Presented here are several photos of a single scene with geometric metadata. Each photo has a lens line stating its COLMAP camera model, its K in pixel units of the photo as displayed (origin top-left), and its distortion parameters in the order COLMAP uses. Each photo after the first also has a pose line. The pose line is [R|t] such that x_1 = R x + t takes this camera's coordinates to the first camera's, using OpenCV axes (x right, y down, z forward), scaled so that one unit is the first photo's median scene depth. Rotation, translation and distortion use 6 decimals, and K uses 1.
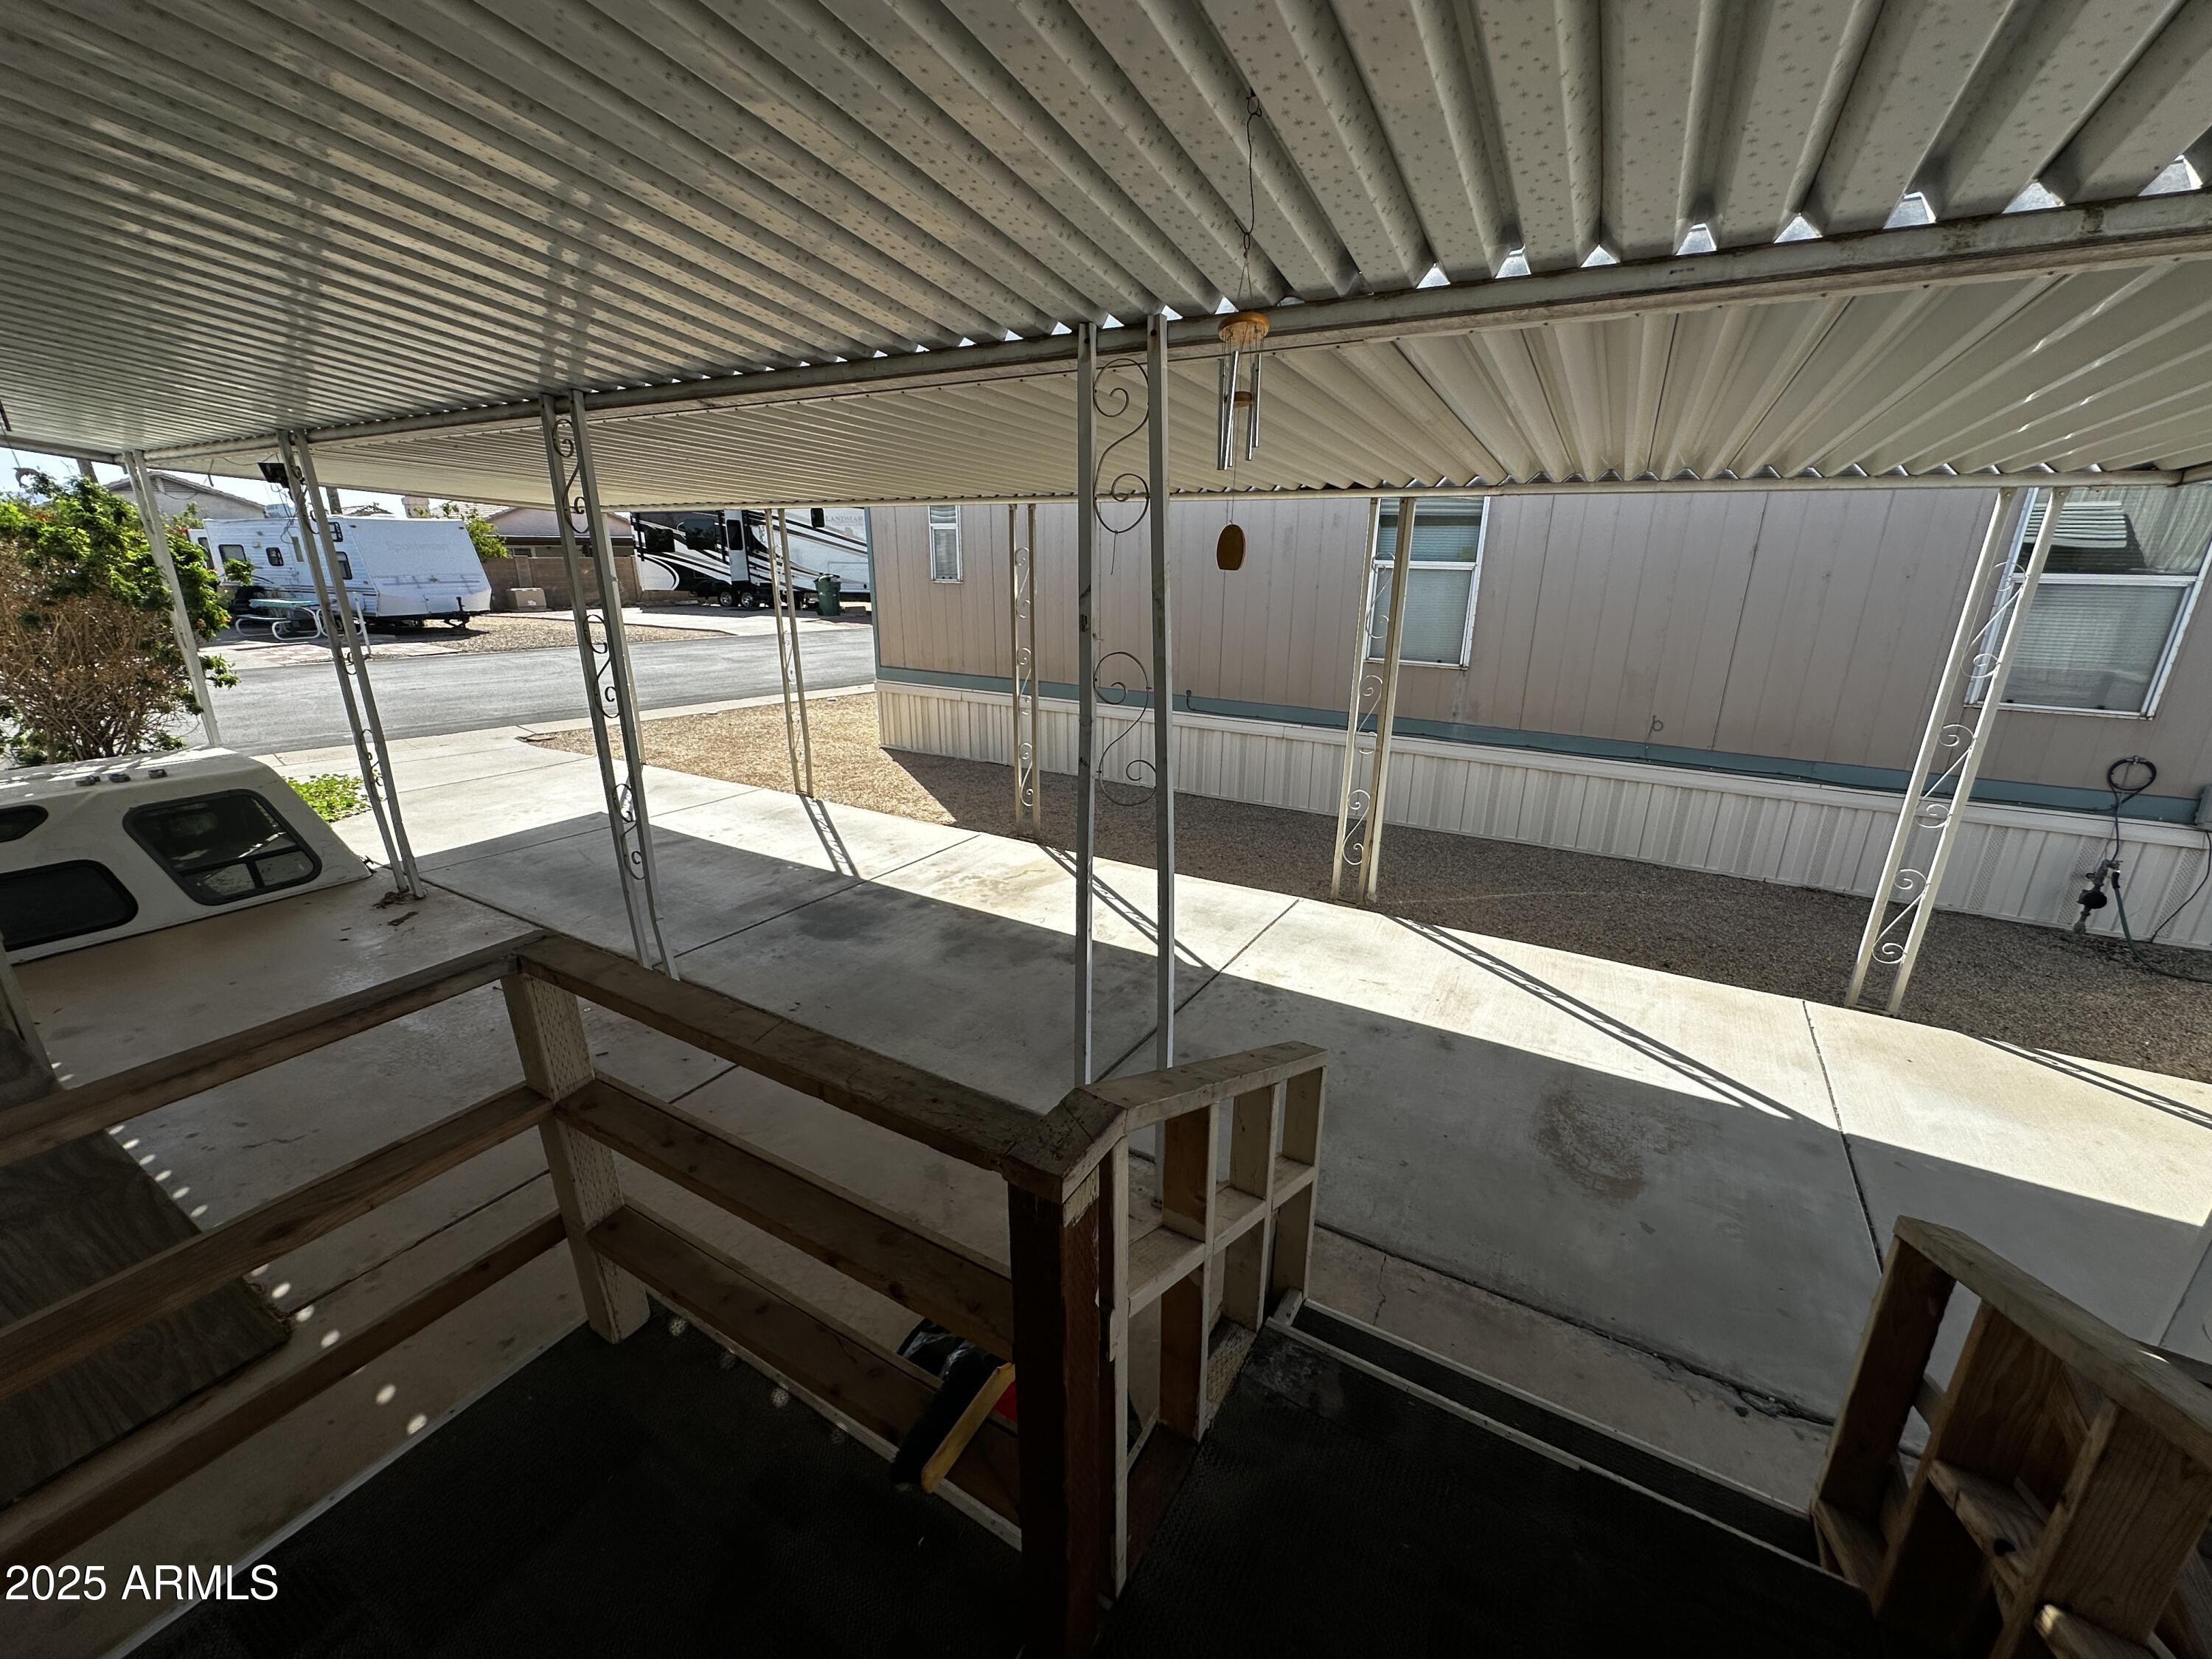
lens RADIAL K [[881.2, 0, 1106.0], [0, 881.2, 829.5], [0, 0, 1]] dist [-0.003916, 0.001060]
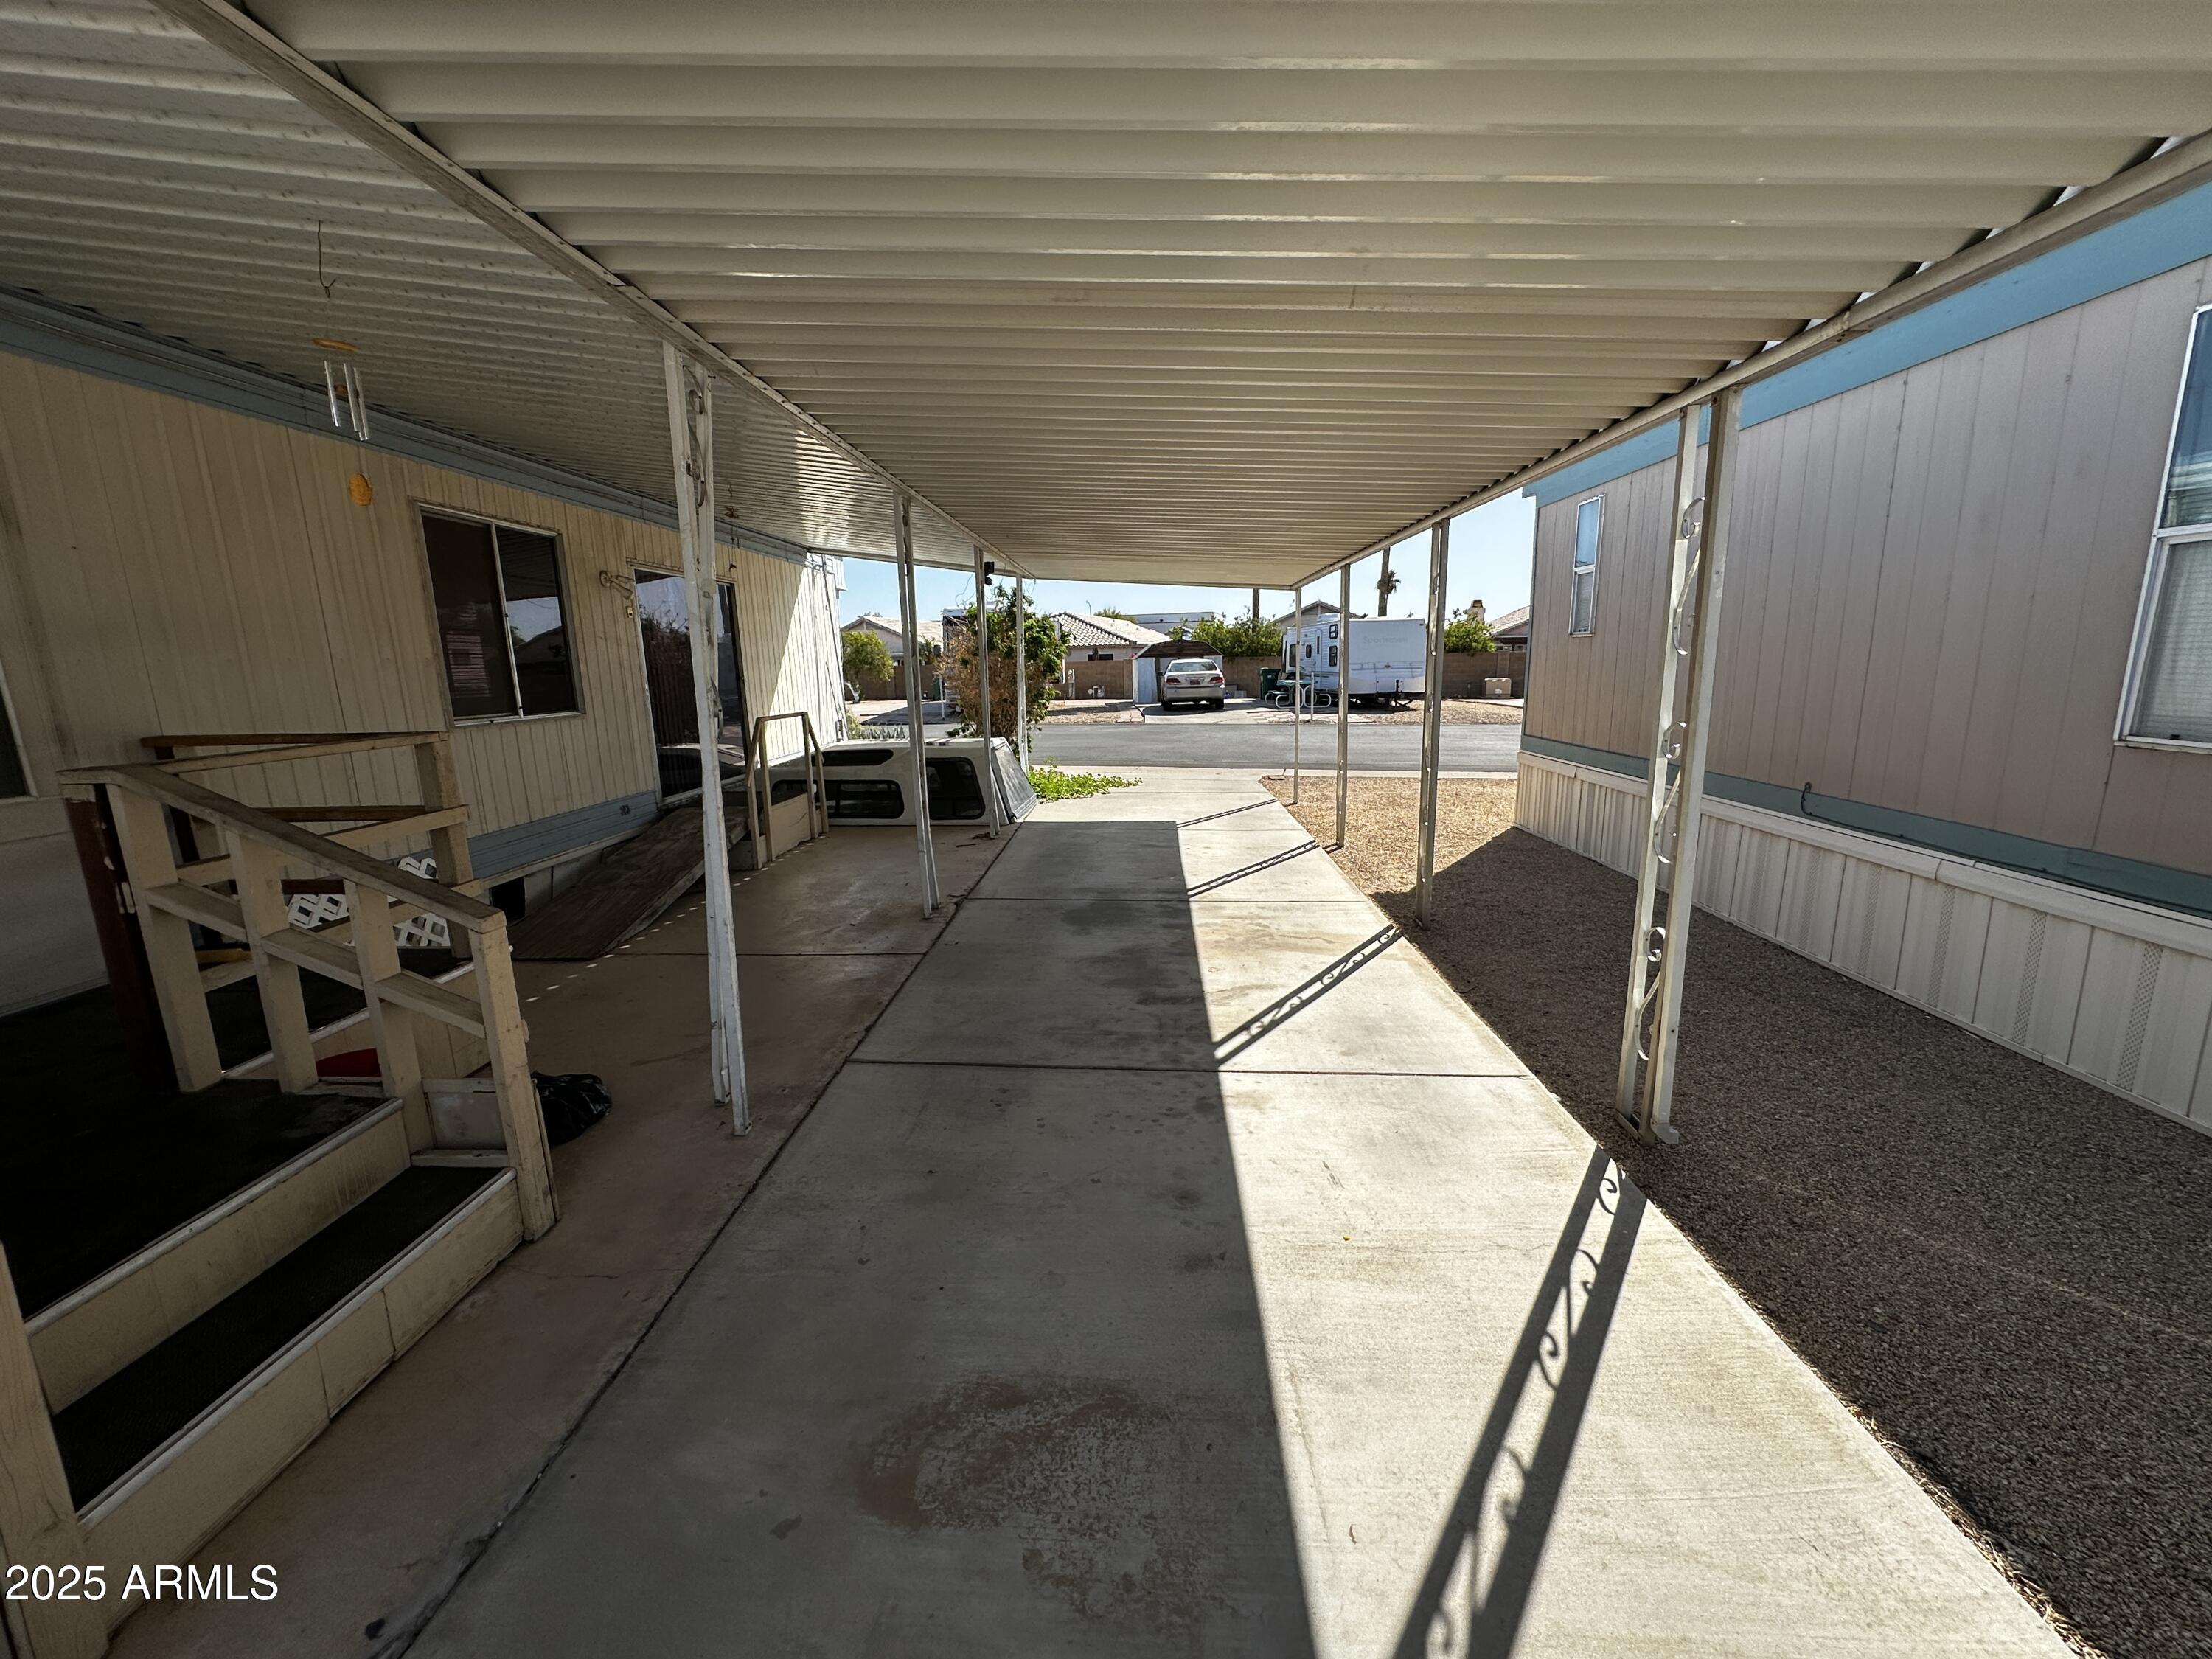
lens RADIAL K [[881.2, 0, 1106.0], [0, 881.2, 829.5], [0, 0, 1]] dist [-0.003916, 0.001060]
pose [[0.471849, 0.151196, -0.868619, 0.450278], [-0.246066, 0.968623, 0.034935, -0.028642], [0.846647, 0.197253, 0.494248, 0.310427]]
